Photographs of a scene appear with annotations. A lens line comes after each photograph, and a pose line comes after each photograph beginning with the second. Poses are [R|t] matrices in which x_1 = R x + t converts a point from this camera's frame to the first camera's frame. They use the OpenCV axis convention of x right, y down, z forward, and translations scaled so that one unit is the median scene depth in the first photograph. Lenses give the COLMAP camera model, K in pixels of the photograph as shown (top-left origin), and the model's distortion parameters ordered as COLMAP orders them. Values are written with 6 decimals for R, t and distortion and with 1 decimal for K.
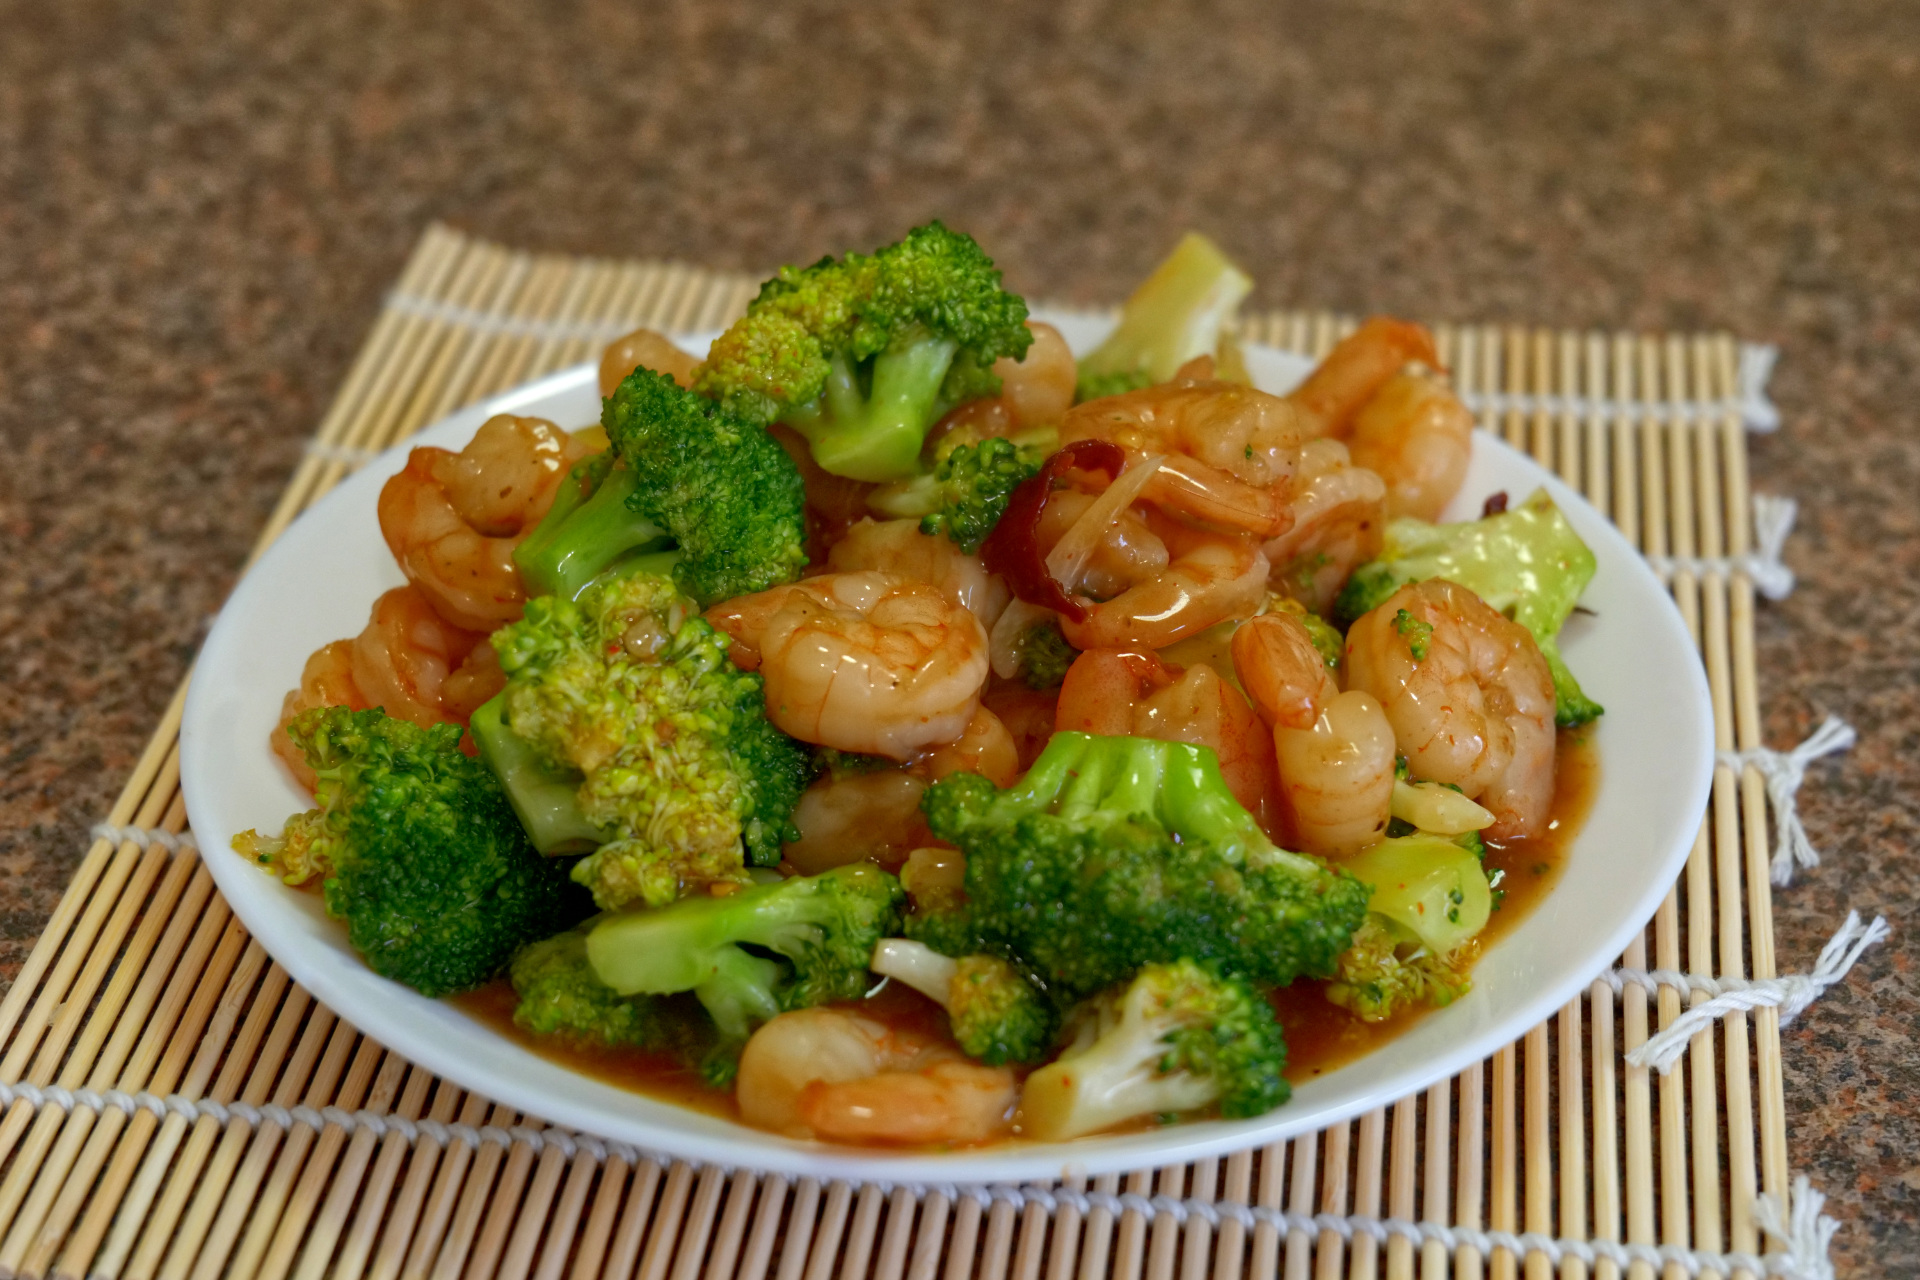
lens RADIAL K [[3324.9, 0, 960.0], [0, 3324.9, 640.0], [0, 0, 1]] dist [0.011307, 0.172202]
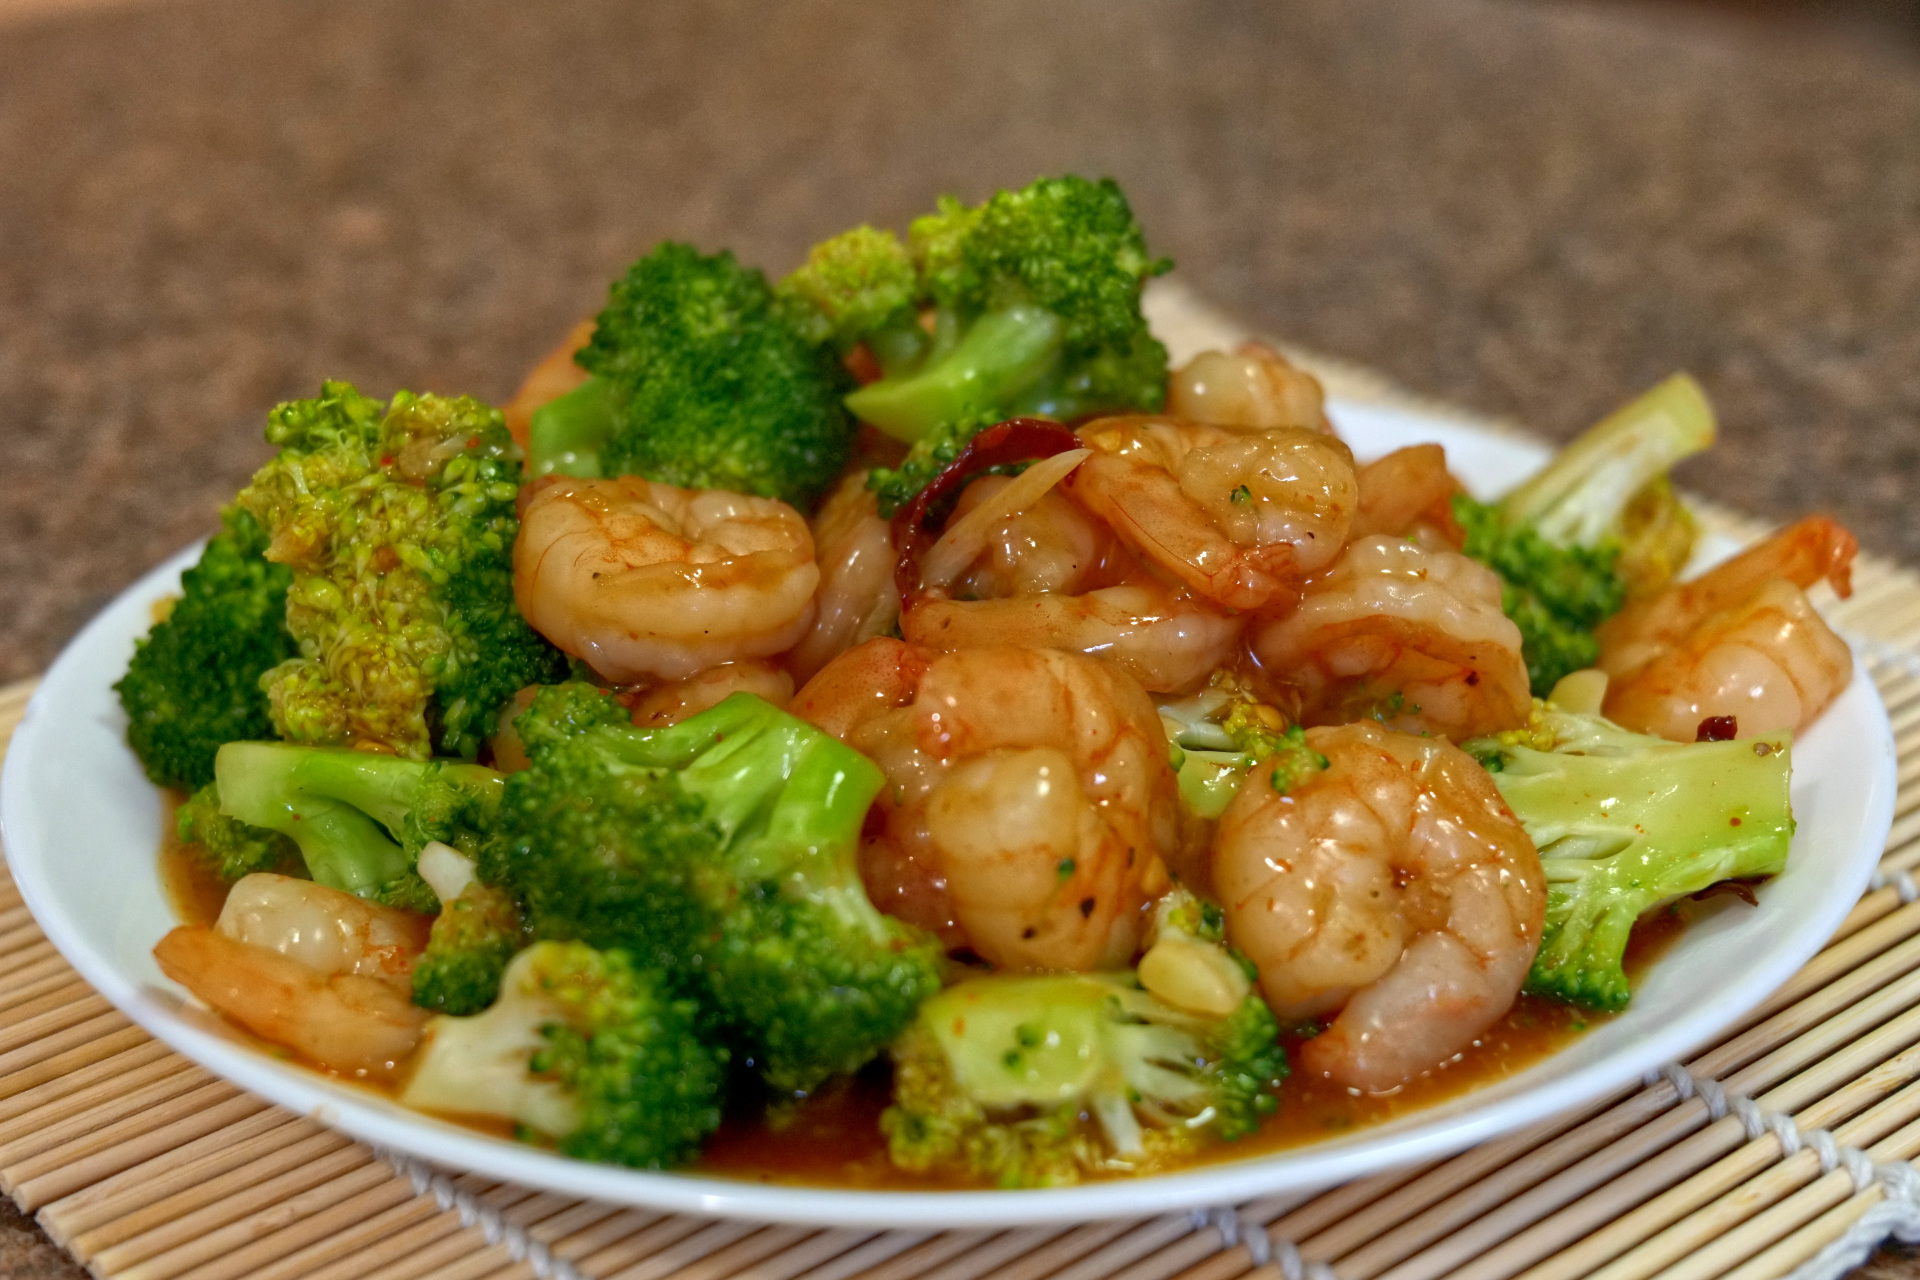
lens RADIAL K [[3315.0, 0, 916.6], [0, 3315.0, 634.7], [0, 0, 1]] dist [0.055505, -0.265048]
pose [[0.748048, 0.256461, -0.612088, 0.550537], [-0.342824, 0.939053, -0.025516, 0.020442], [0.568239, 0.228925, 0.790378, 0.384832]]
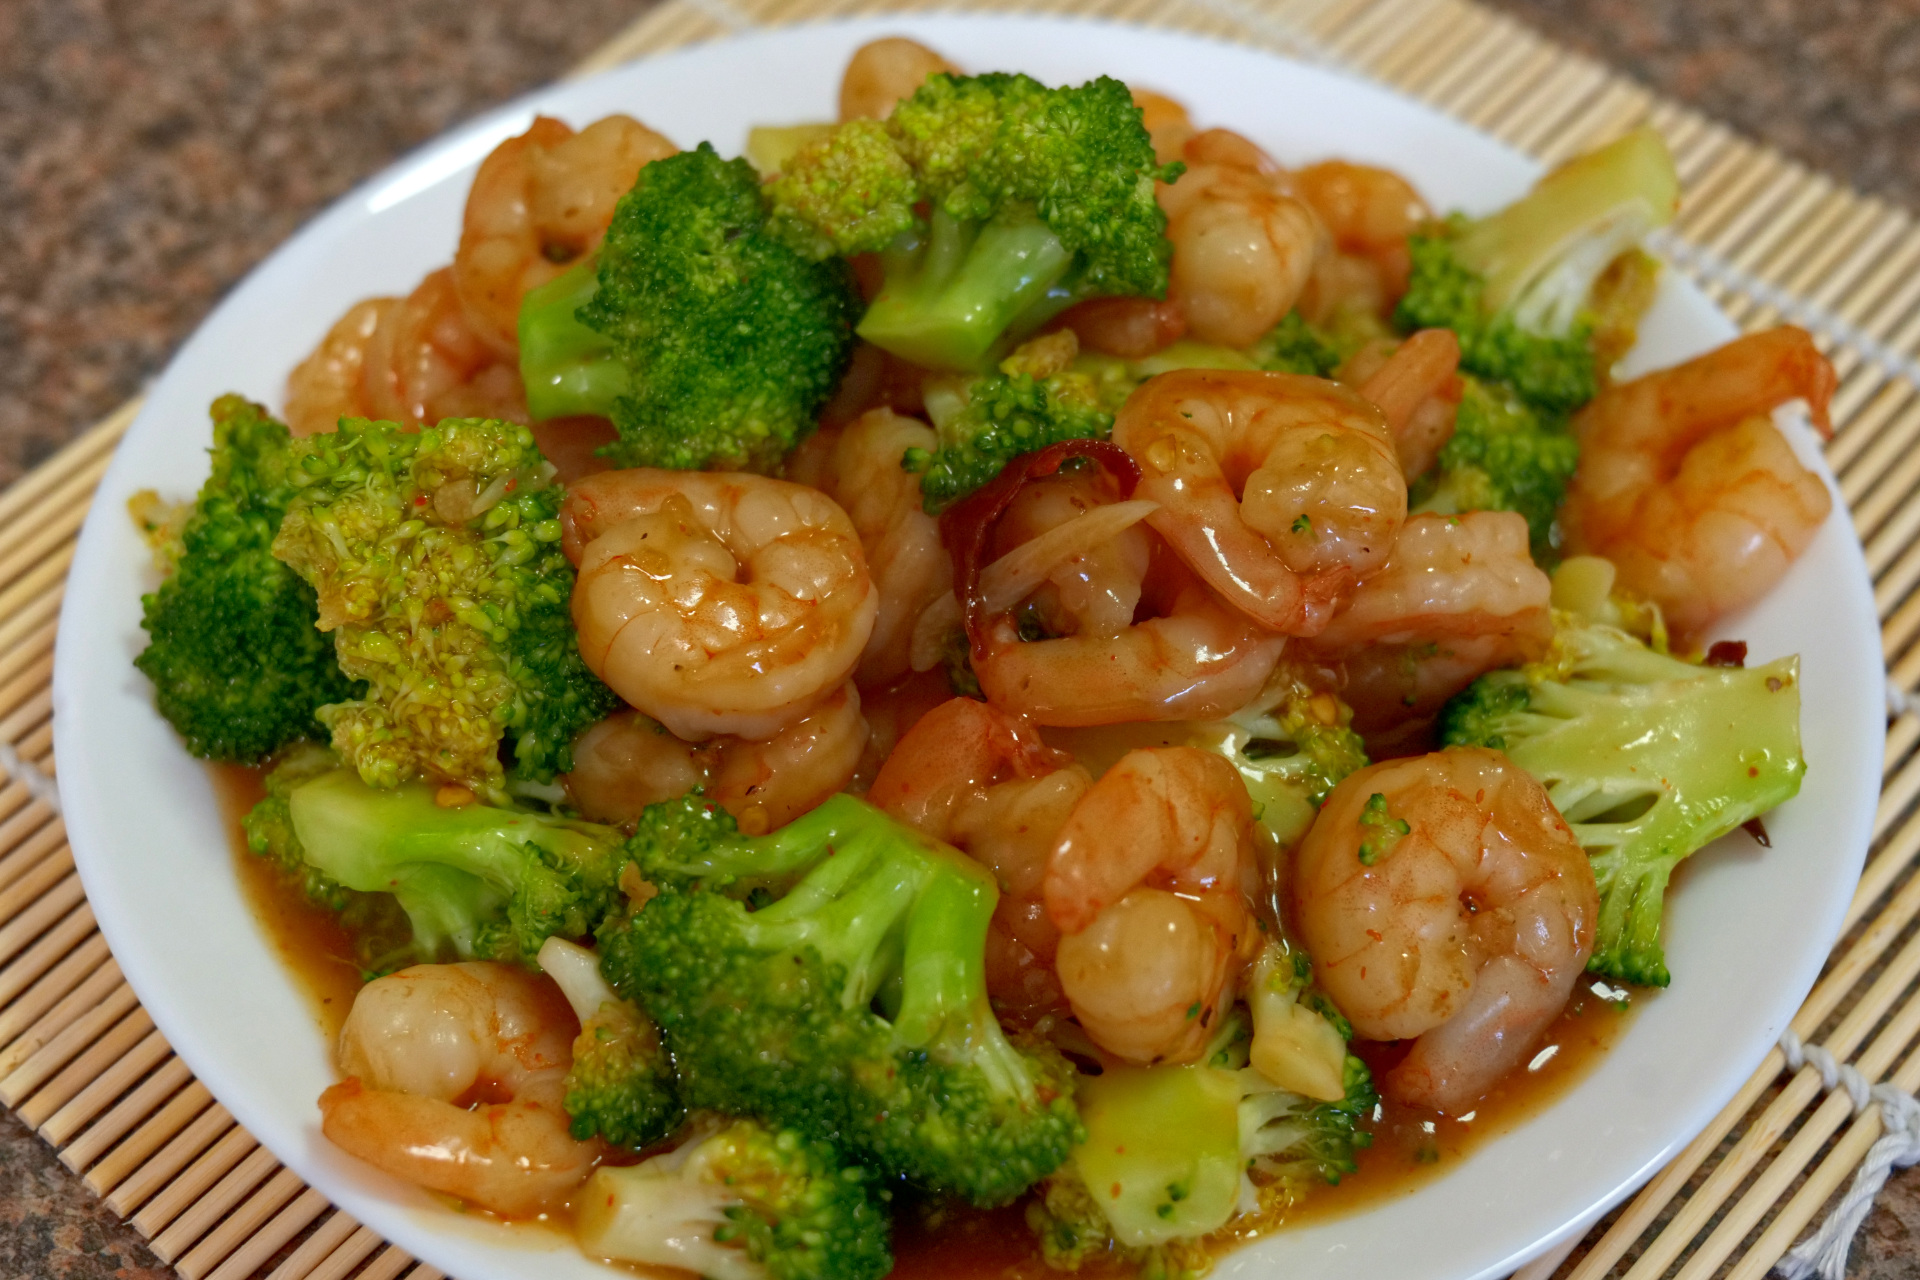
lens RADIAL K [[3324.9, 0, 960.0], [0, 3324.9, 640.0], [0, 0, 1]] dist [0.011307, 0.172202]
pose [[0.842540, 0.409668, -0.349712, 0.328762], [-0.294418, 0.893951, 0.337891, -0.295566], [0.451049, -0.181725, 0.873802, 0.295262]]
